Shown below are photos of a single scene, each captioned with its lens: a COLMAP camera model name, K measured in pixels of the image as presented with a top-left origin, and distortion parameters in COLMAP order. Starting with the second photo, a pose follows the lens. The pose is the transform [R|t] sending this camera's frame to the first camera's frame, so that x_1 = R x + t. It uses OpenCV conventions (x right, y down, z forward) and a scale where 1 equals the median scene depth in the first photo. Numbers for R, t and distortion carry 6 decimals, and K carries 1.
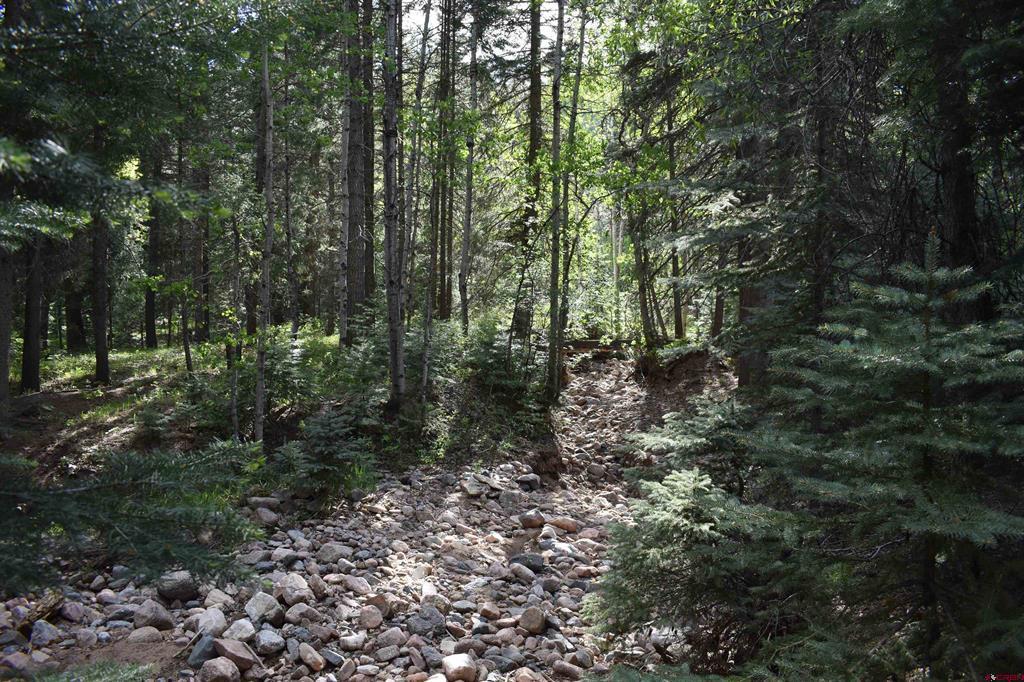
lens RADIAL K [[799.0, 0, 512.3], [0, 799.0, 340.2], [0, 0, 1]] dist [-0.102251, 0.021188]
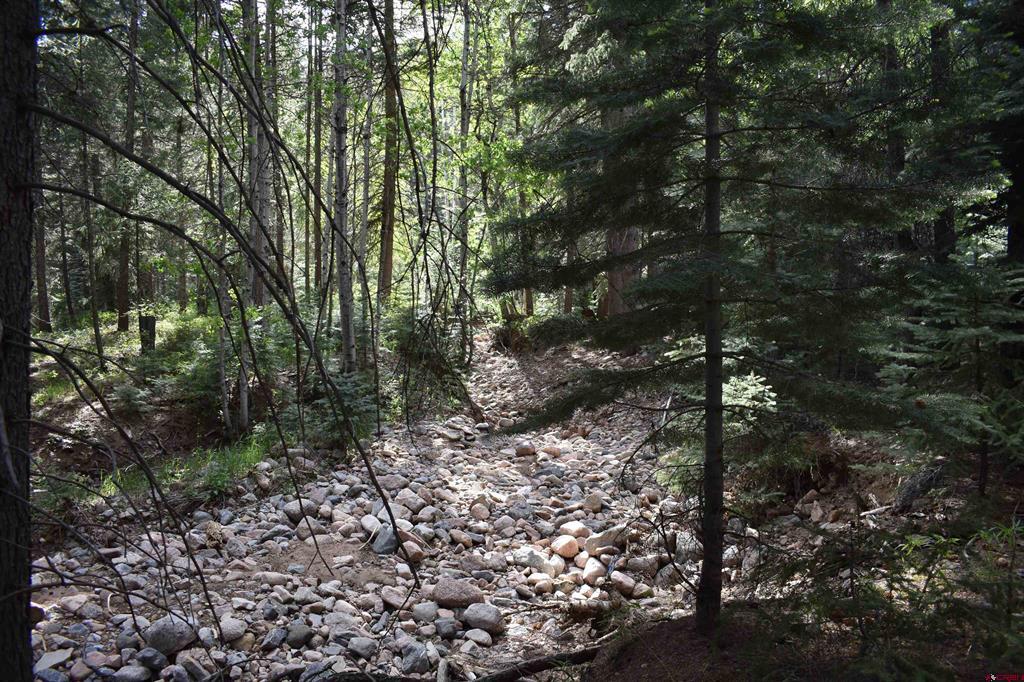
lens RADIAL K [[799.0, 0, 511.5], [0, 799.0, 340.4], [0, 0, 1]] dist [-0.102251, 0.021188]
pose [[0.961670, -0.031279, 0.272420, -0.222048], [0.025540, 0.999371, 0.024588, 0.013944], [-0.273018, -0.016688, 0.961864, -0.137494]]
